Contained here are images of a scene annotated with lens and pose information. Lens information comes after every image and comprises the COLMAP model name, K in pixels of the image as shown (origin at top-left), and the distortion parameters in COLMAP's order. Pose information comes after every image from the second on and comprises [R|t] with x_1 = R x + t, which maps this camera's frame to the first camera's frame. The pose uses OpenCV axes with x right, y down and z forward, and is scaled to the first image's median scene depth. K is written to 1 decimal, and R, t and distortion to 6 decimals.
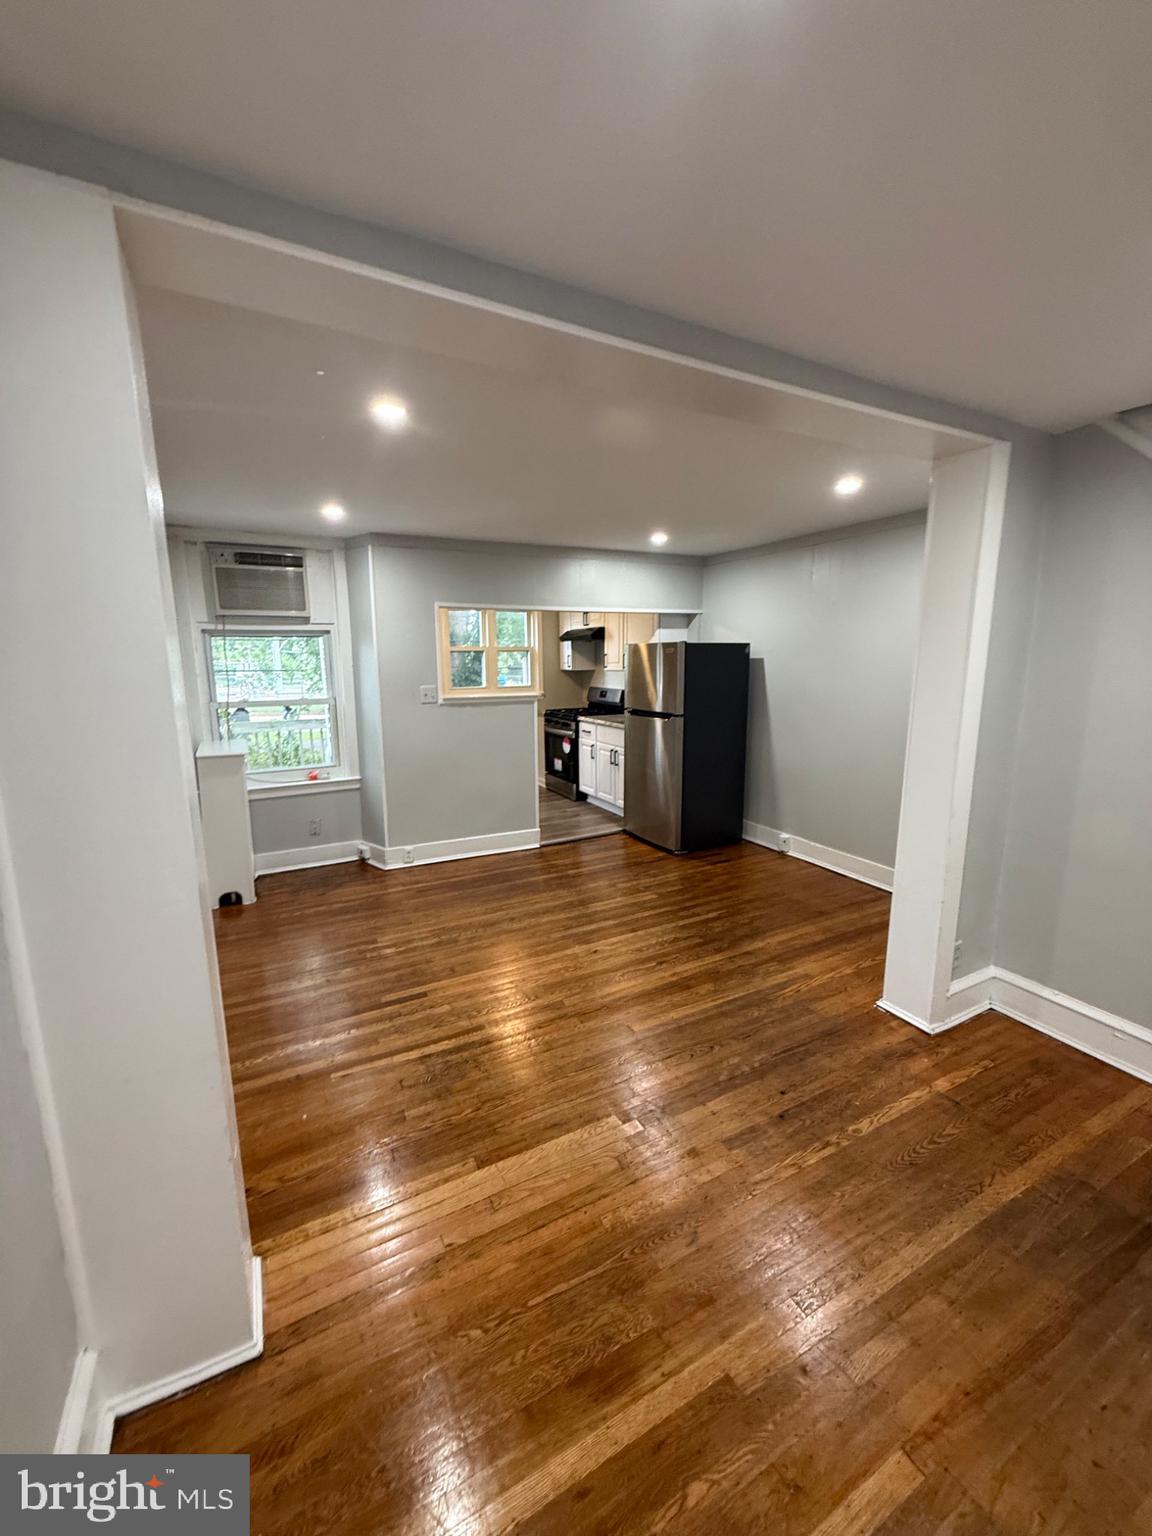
lens RADIAL K [[605.8, 0, 573.1], [0, 605.8, 767.5], [0, 0, 1]] dist [-0.001624, 0.000005]
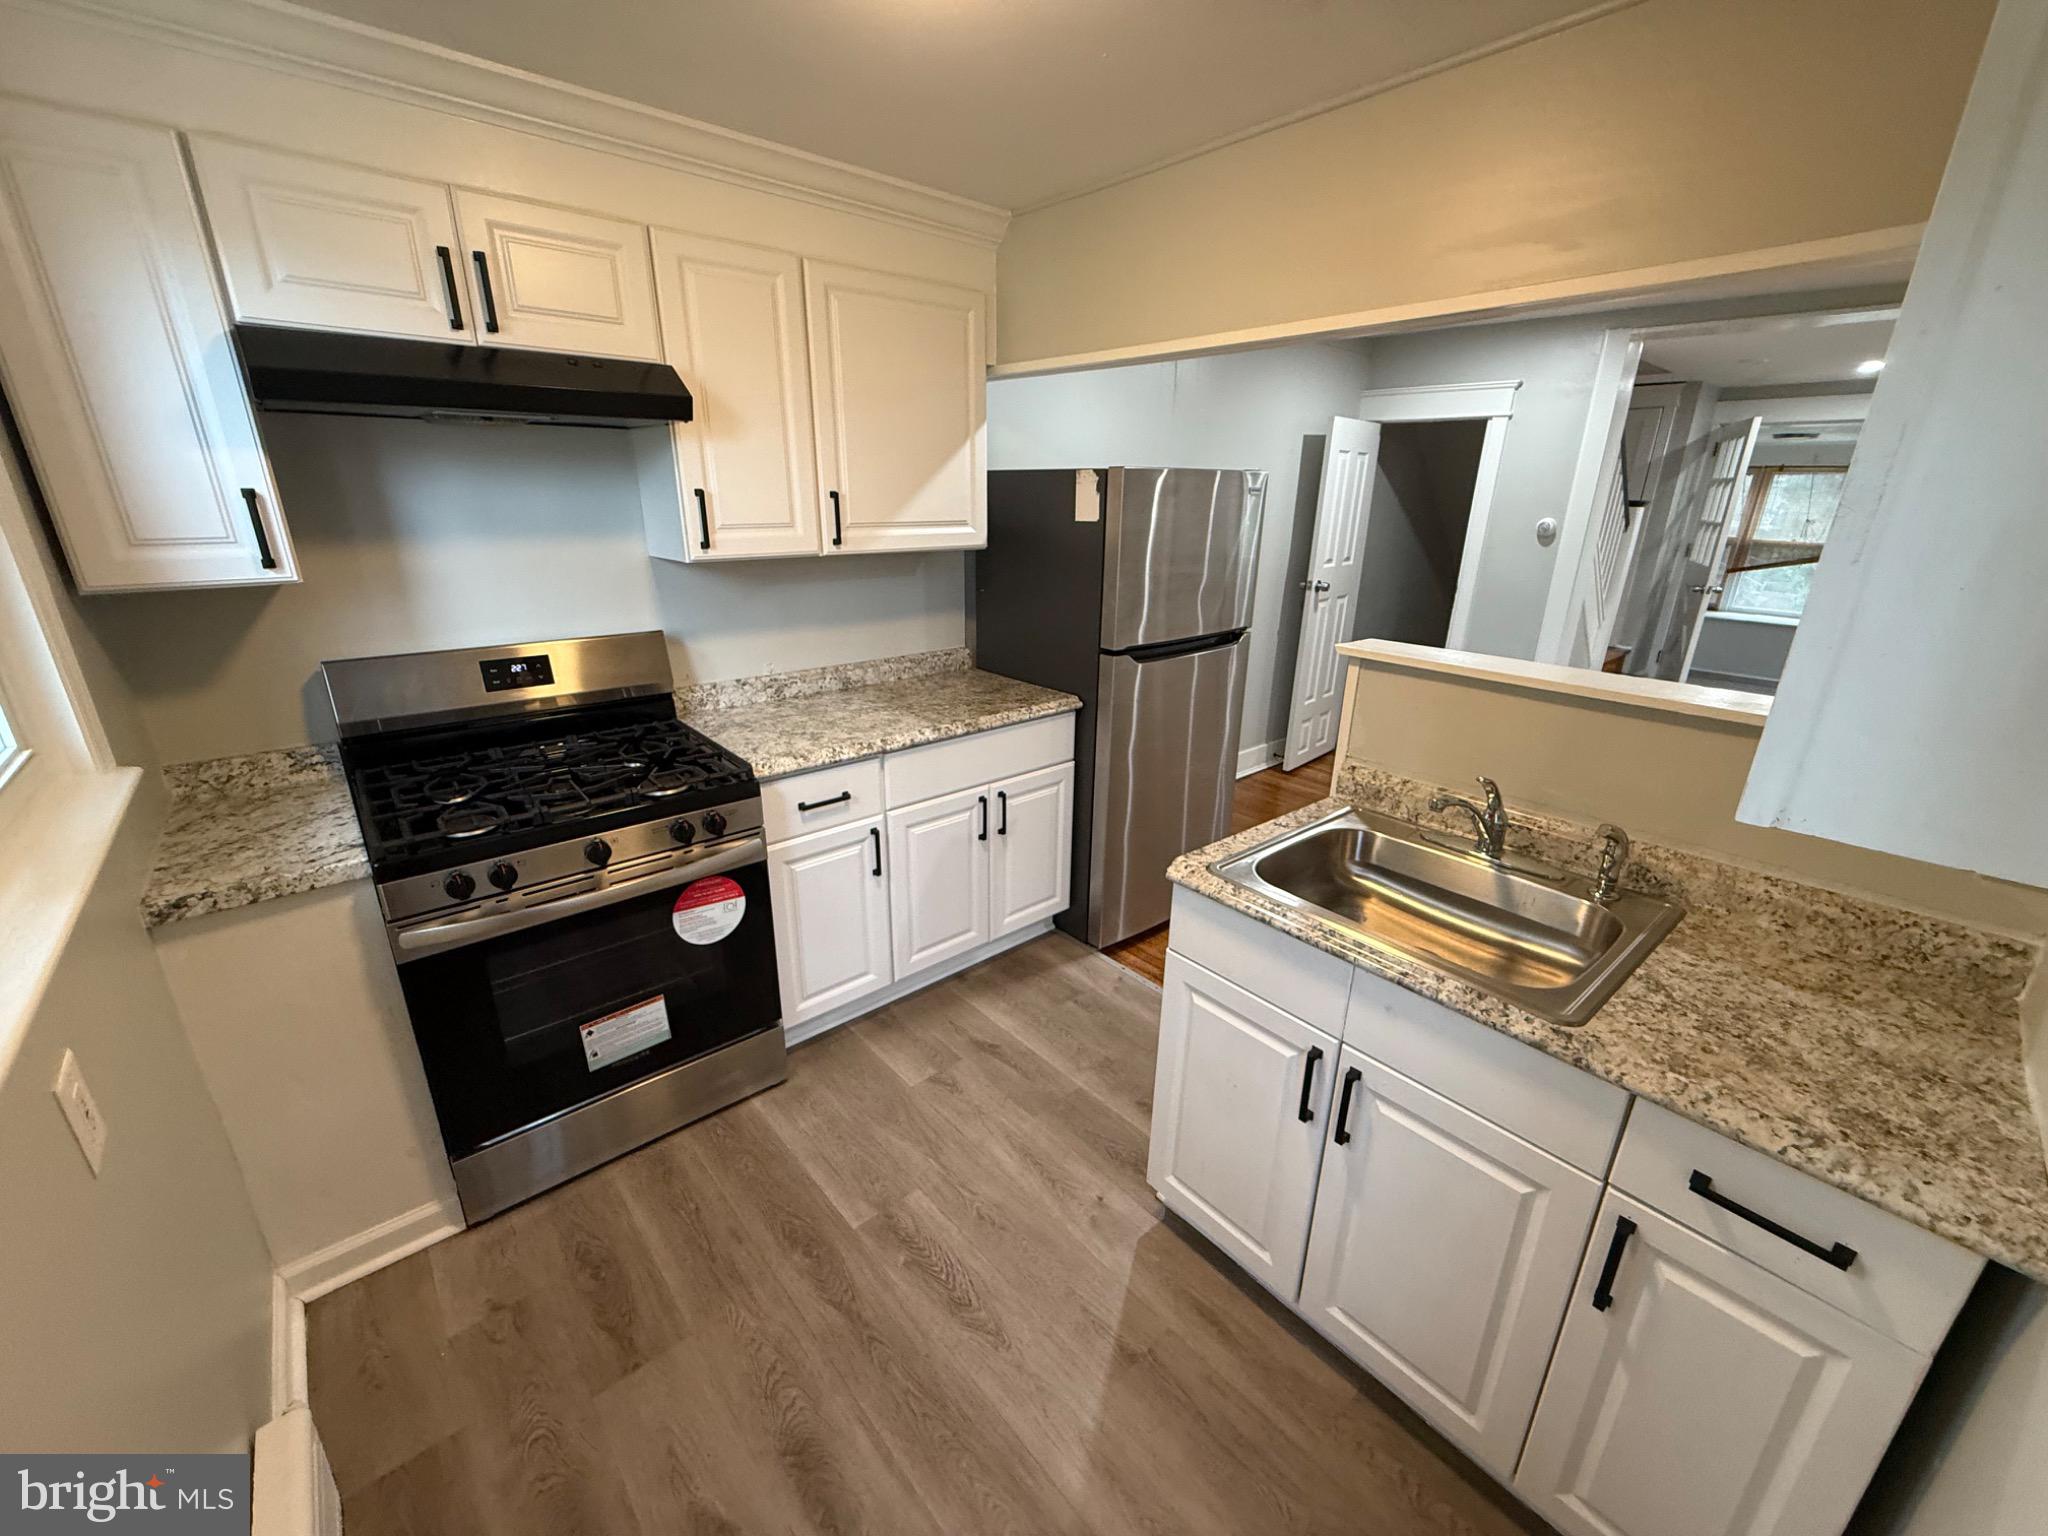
lens RADIAL K [[807.7, 0, 1023.0], [0, 807.7, 777.5], [0, 0, 1]] dist [-0.001624, 0.000005]
pose [[-0.244001, -0.327113, 0.912941, -0.696823], [0.161615, 0.914514, 0.370871, -0.410017], [-0.956213, 0.238038, -0.170276, 2.176419]]
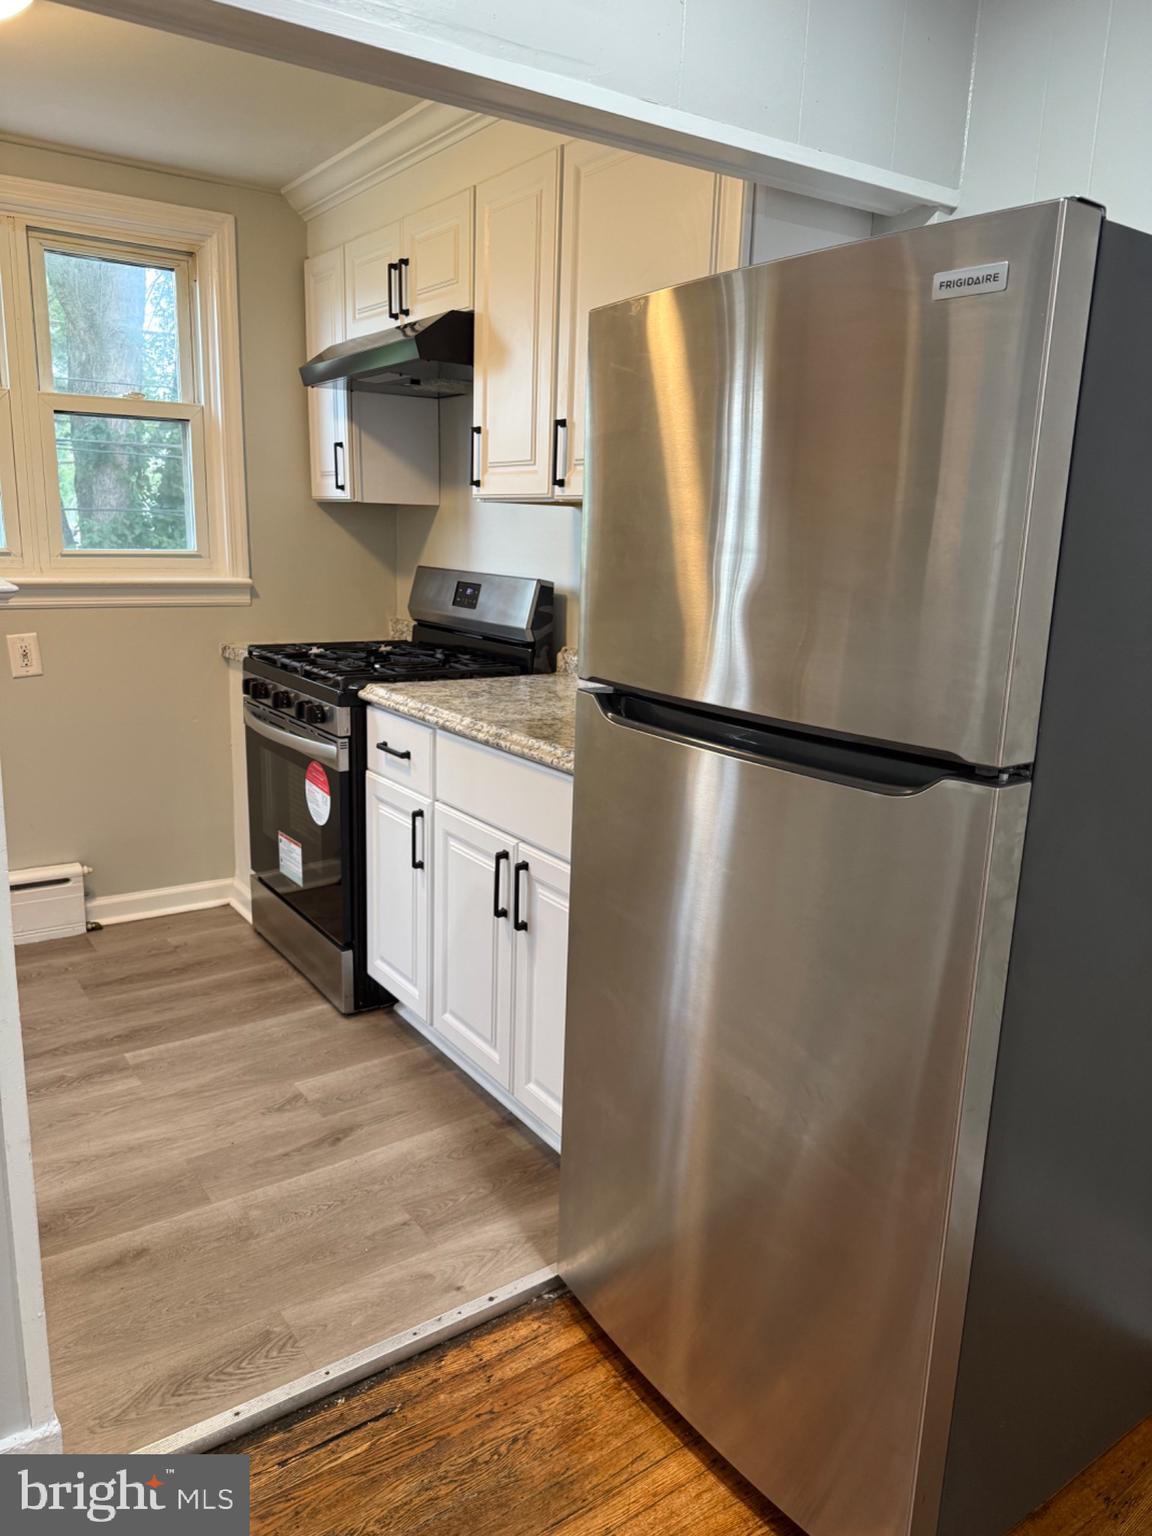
lens RADIAL K [[1072.4, 0, 582.9], [0, 1072.4, 767.1], [0, 0, 1]] dist [0.001639, -0.001510]
pose [[0.987884, 0.004690, 0.155126, 0.066647], [-0.011222, 0.999086, 0.041258, -0.158894], [-0.154791, -0.042499, 0.987033, 1.281791]]
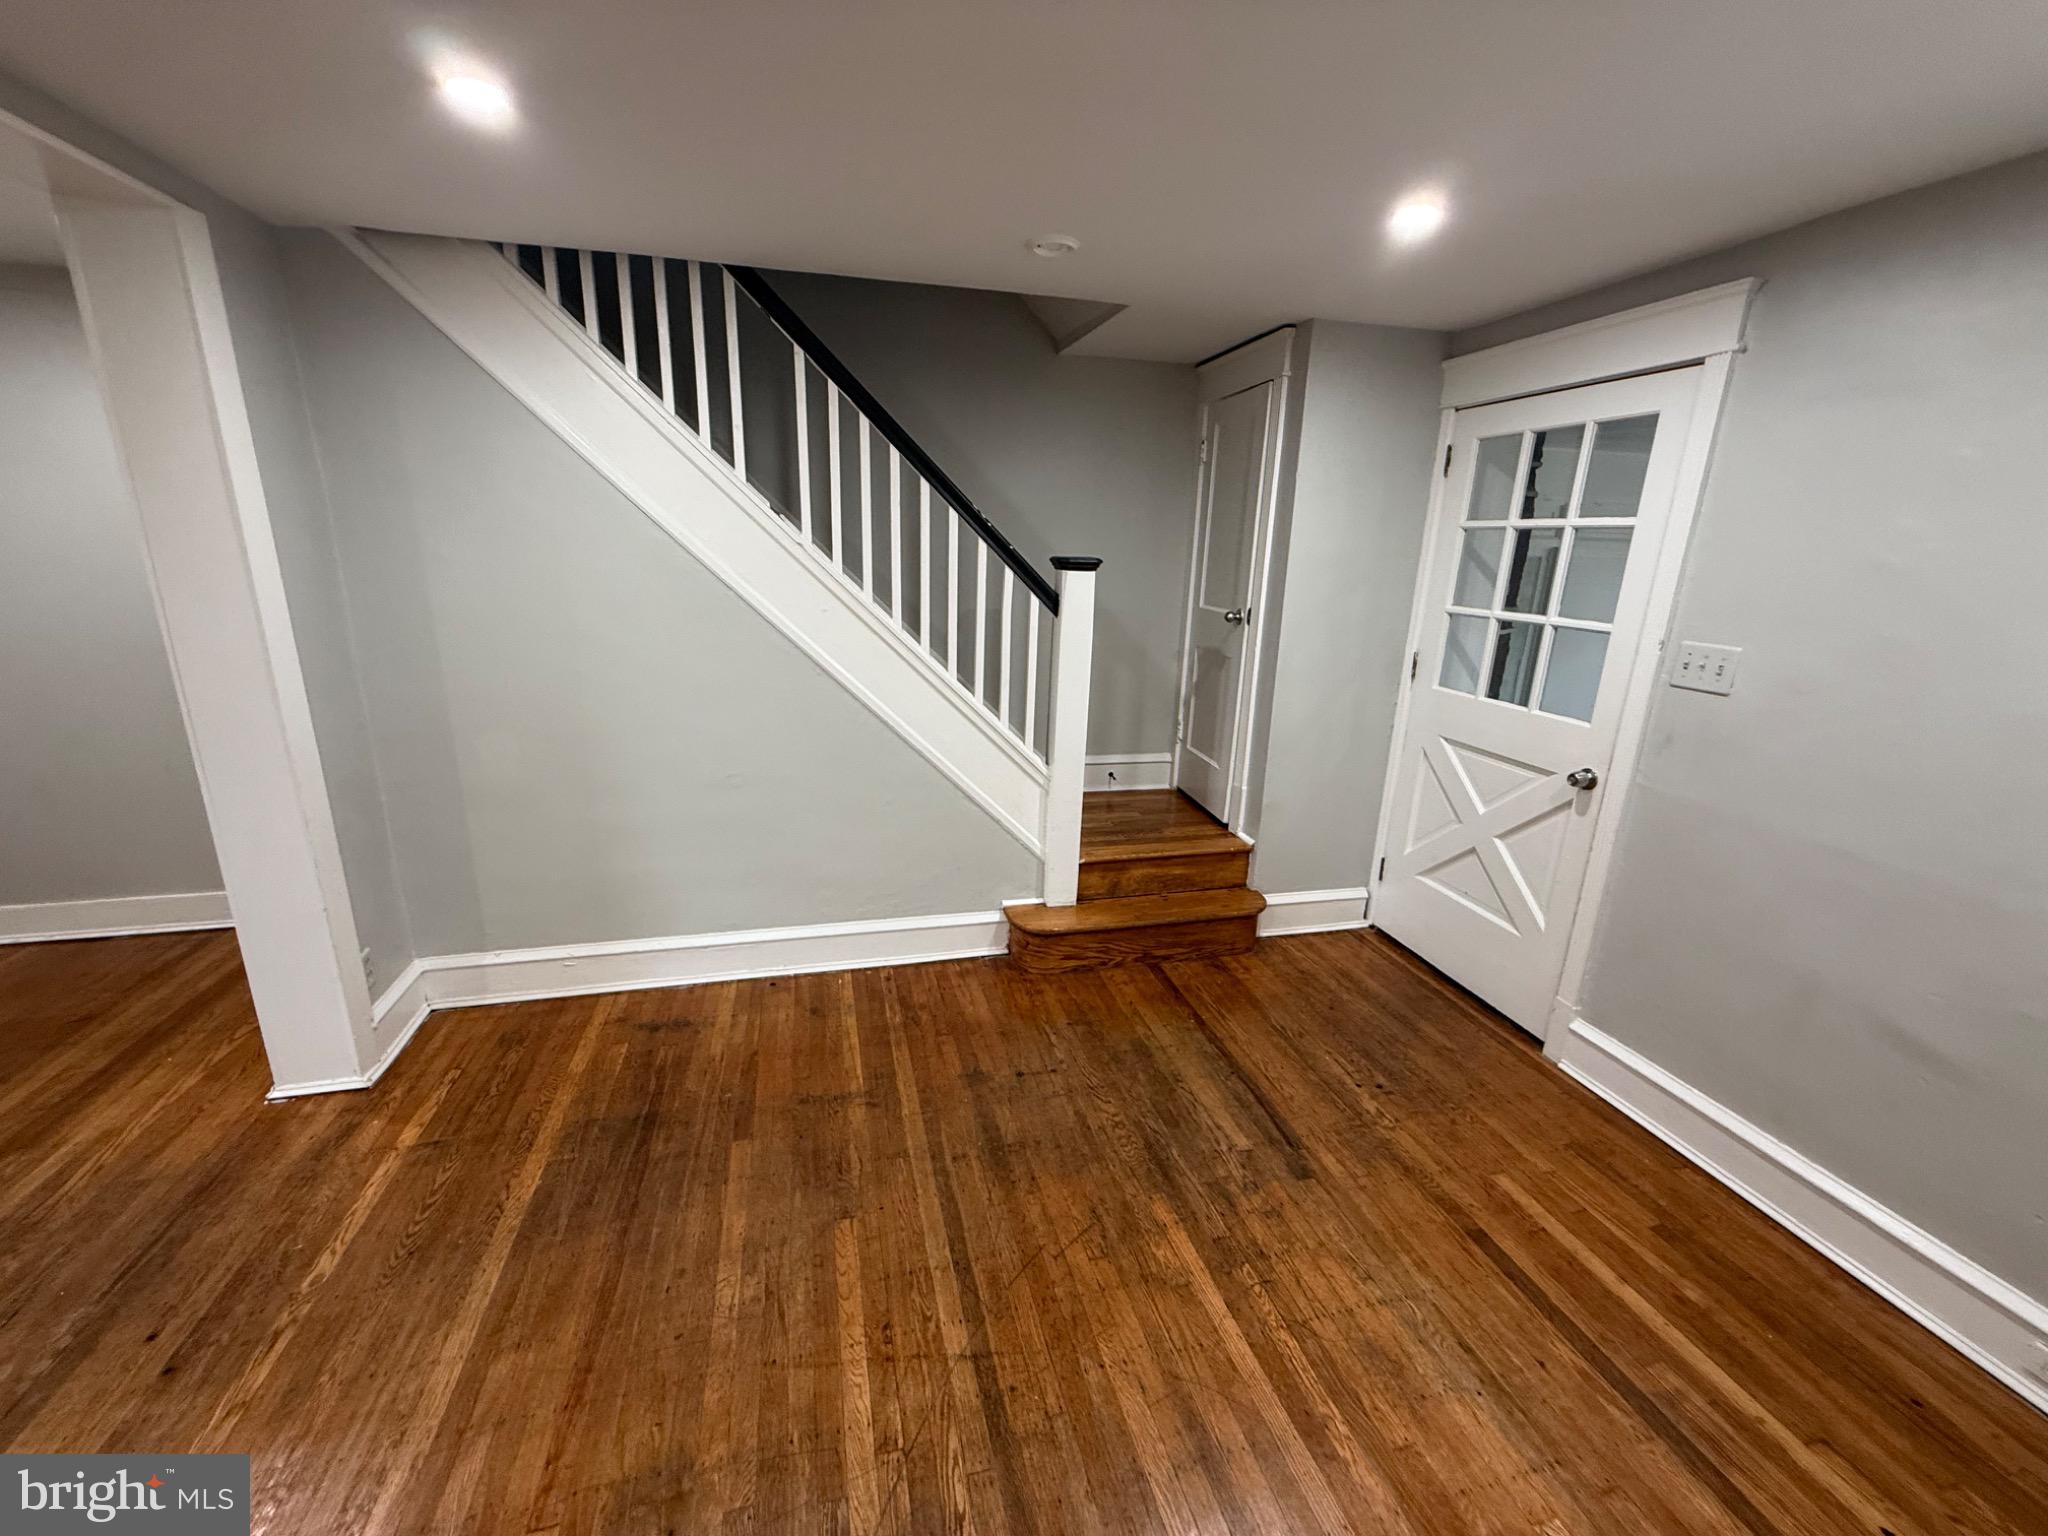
lens RADIAL K [[807.7, 0, 1022.5], [0, 807.7, 779.1], [0, 0, 1]] dist [-0.001624, 0.000005]
pose [[0.222275, -0.257422, 0.940387, -0.034449], [0.146680, 0.962367, 0.228769, -0.011393], [-0.963887, 0.087086, 0.251669, -0.011166]]
